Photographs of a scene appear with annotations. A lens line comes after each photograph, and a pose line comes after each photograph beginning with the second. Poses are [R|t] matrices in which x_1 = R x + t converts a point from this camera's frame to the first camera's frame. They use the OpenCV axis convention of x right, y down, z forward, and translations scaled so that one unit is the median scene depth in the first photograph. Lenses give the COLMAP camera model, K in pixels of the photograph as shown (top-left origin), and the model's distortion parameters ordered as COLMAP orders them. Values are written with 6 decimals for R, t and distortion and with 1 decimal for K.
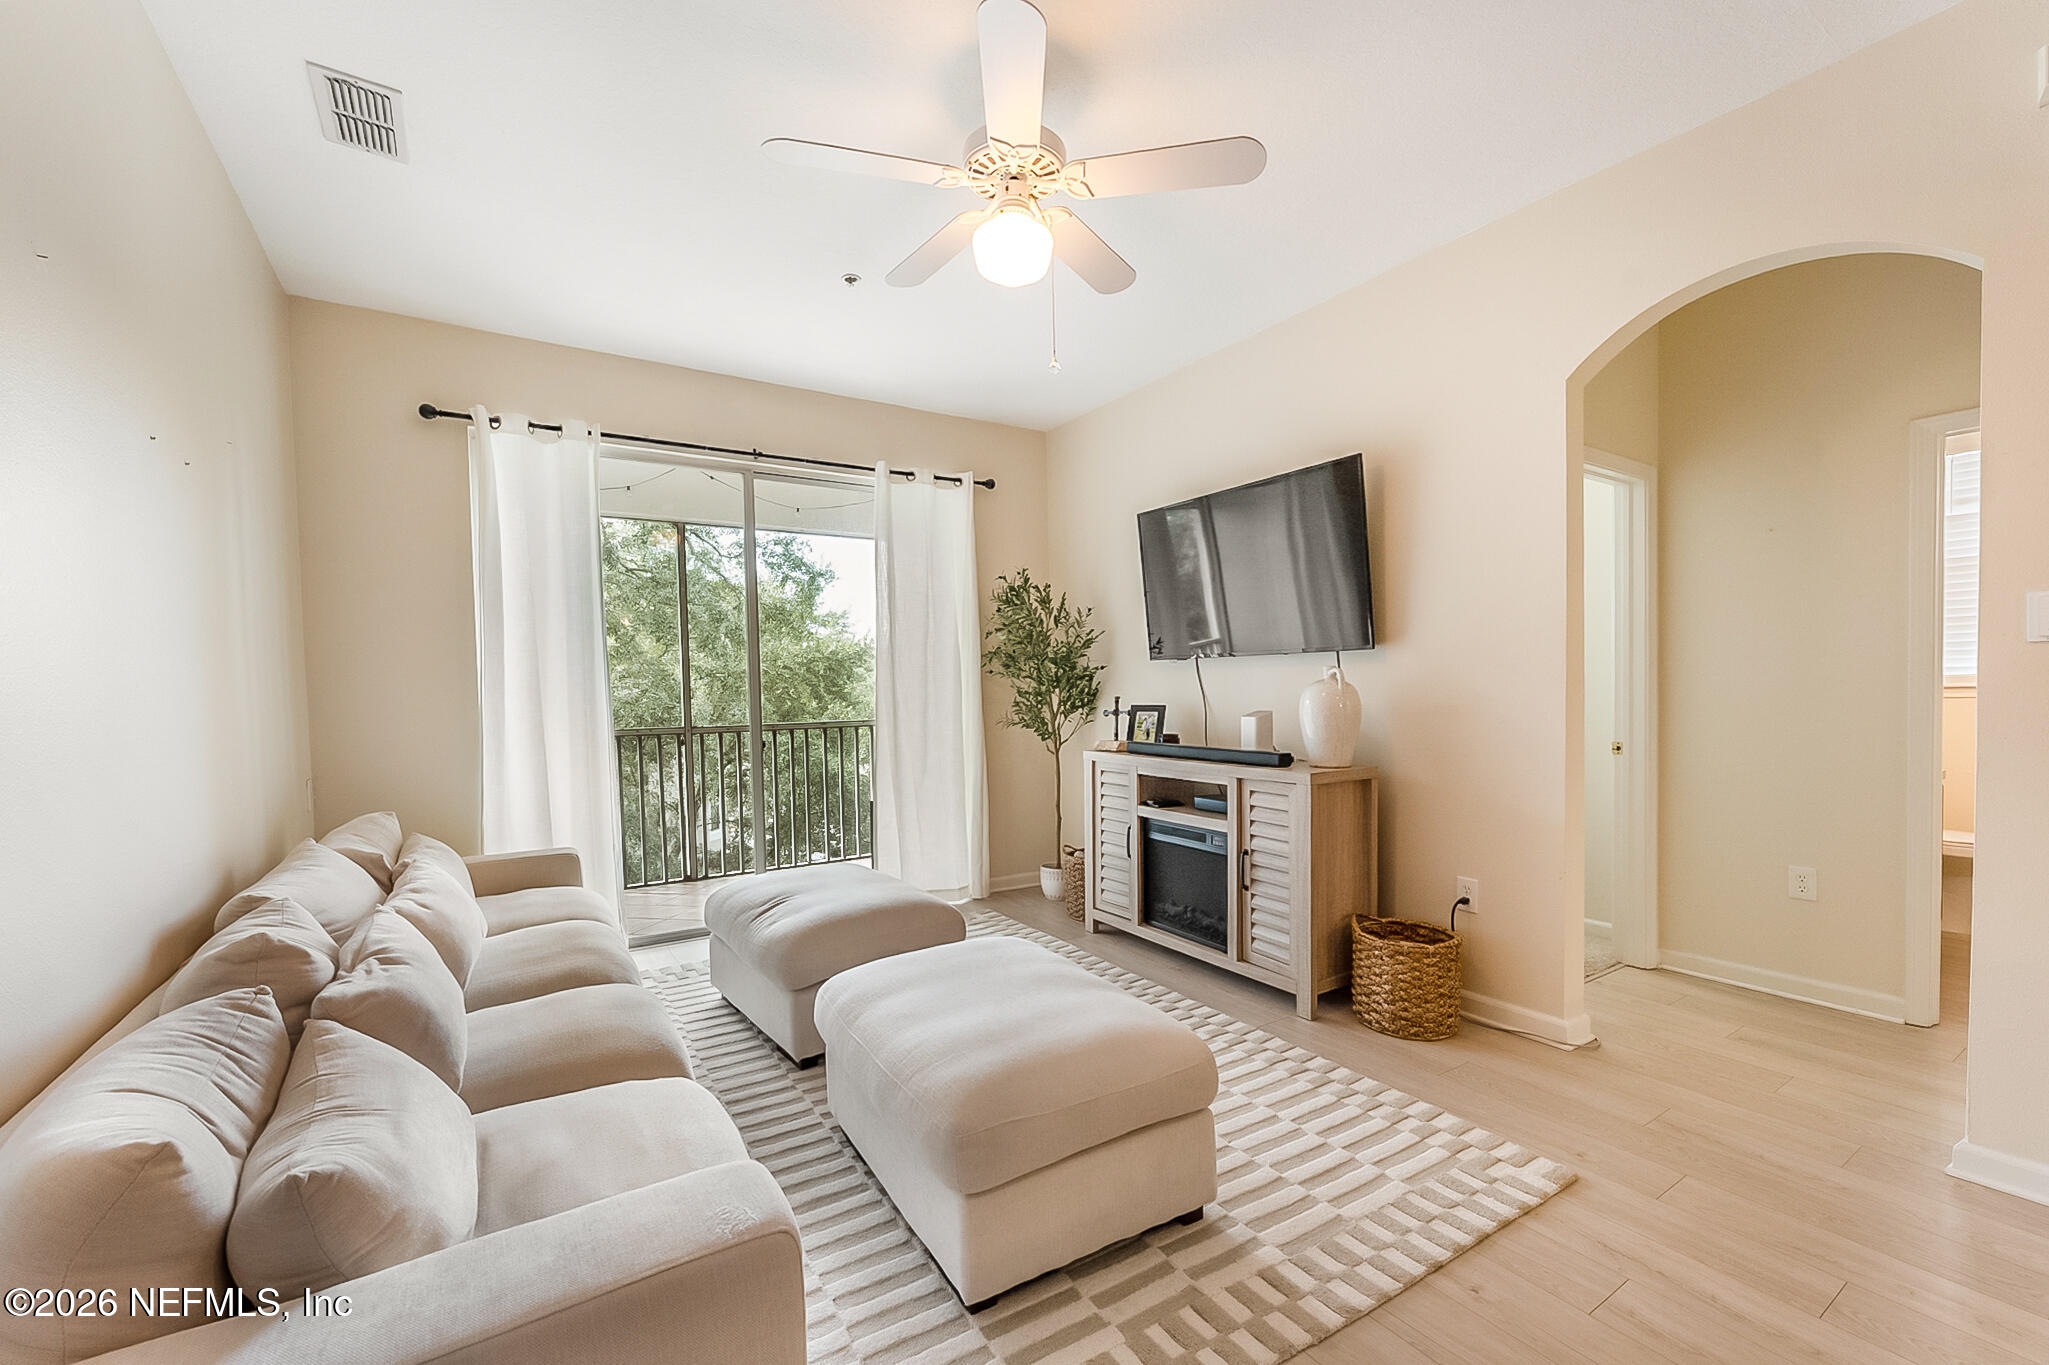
lens RADIAL K [[851.2, 0, 1024.5], [0, 851.2, 682.5], [0, 0, 1]] dist [-0.002179, -0.000358]
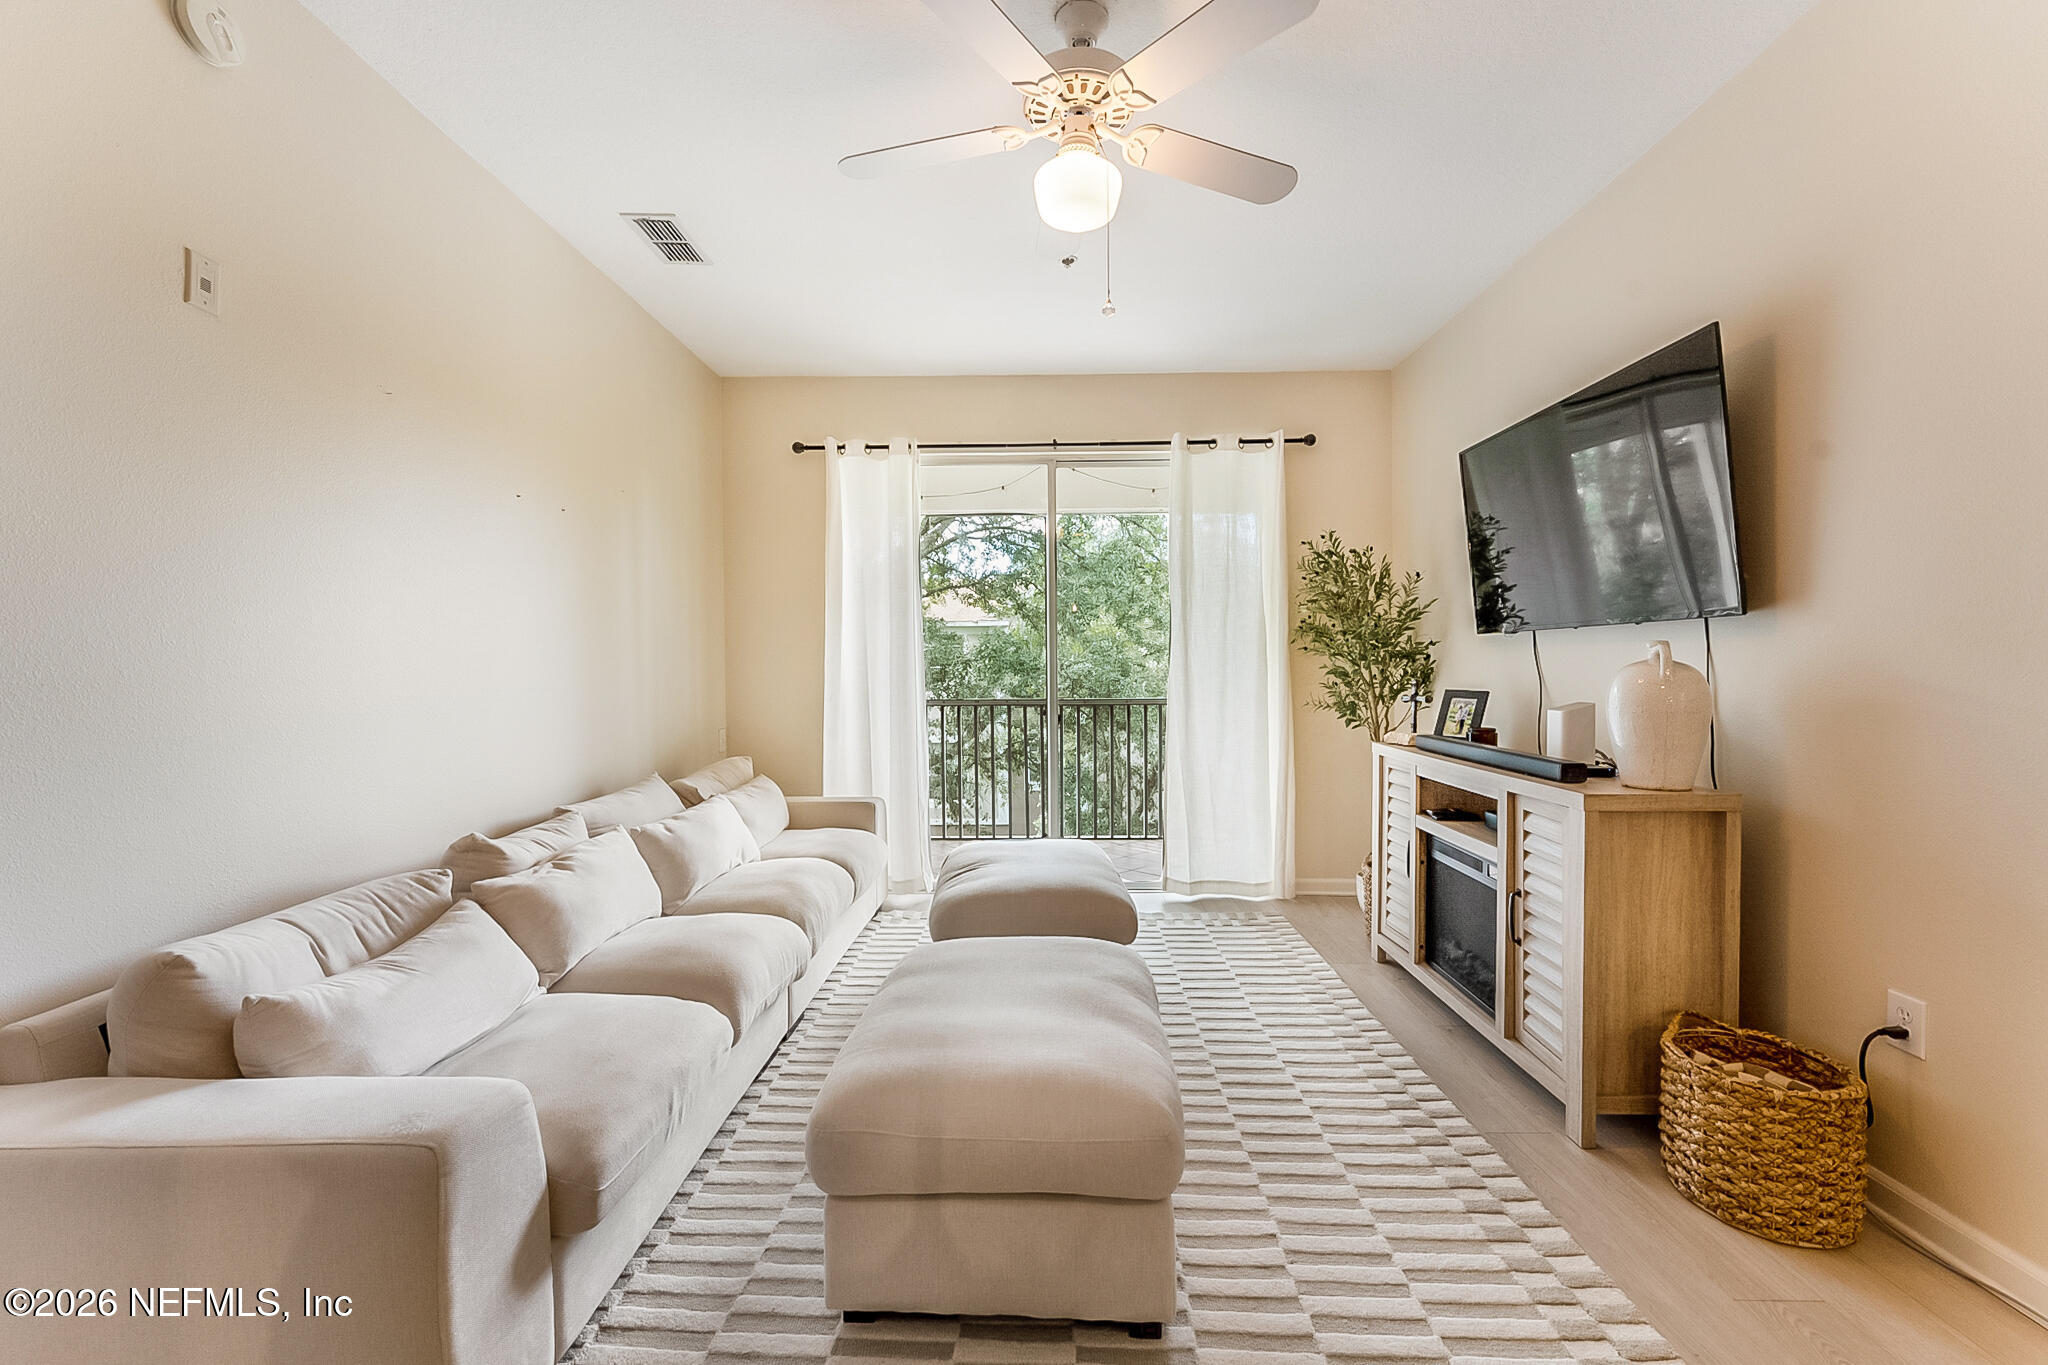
lens RADIAL K [[832.7, 0, 1024.0], [0, 832.7, 651.4], [0, 0, 1]] dist [-0.002121, 0.000061]
pose [[0.829766, -0.000258, -0.558112, 0.308042], [-0.003988, 0.999972, -0.006392, -0.004485], [0.558098, 0.007529, 0.829741, 0.158831]]
